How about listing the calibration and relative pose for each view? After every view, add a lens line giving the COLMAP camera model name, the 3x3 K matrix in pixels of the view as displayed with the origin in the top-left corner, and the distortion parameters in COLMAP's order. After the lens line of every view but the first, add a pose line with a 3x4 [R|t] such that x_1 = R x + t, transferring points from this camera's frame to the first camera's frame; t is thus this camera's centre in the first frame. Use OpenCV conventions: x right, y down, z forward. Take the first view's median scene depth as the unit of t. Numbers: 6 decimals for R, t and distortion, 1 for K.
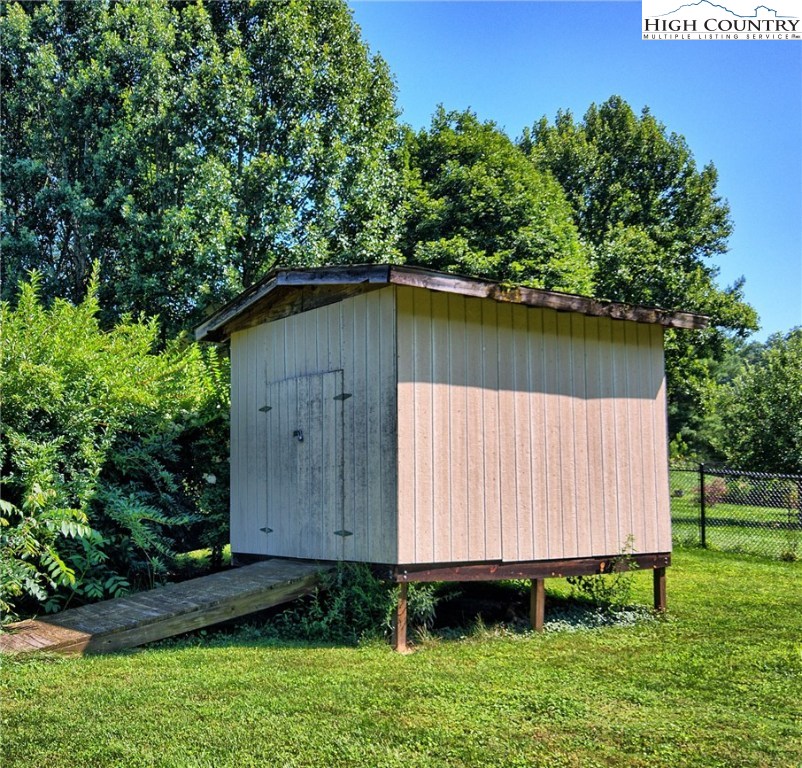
lens RADIAL K [[1129.4, 0, 401.0], [0, 1129.4, 384.0], [0, 0, 1]] dist [0.025780, 0.017440]
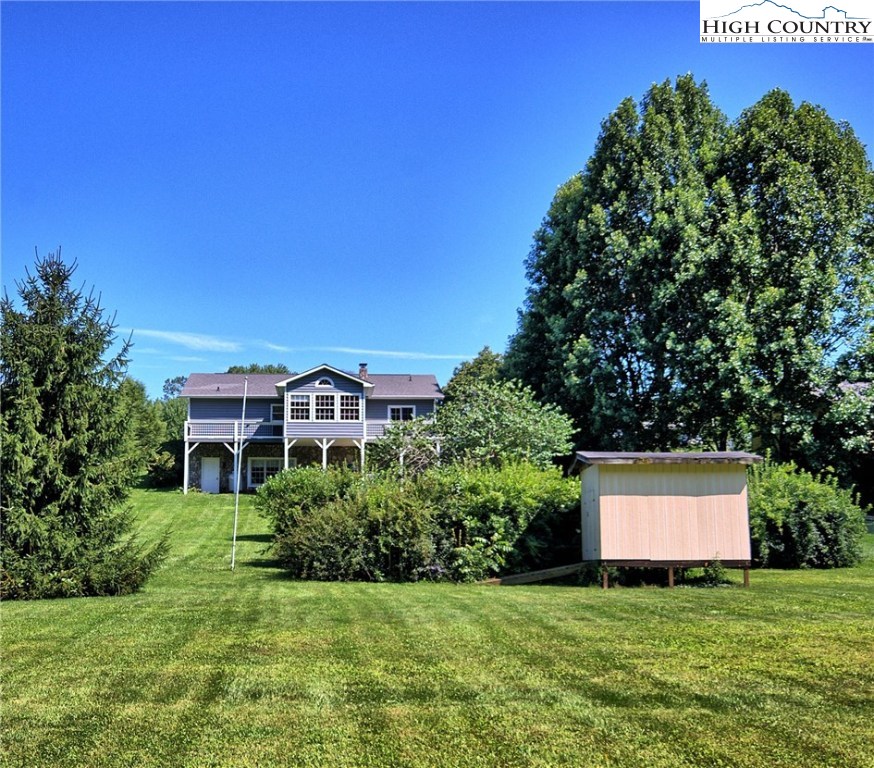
lens RADIAL K [[1200.6, 0, 437.0], [0, 1200.6, 384.0], [0, 0, 1]] dist [0.000126, 0.010755]
pose [[0.844135, -0.077309, -0.530527, 1.029924], [0.054605, 0.996800, -0.058373, -0.104016], [0.533342, 0.020305, 0.845656, -1.446126]]
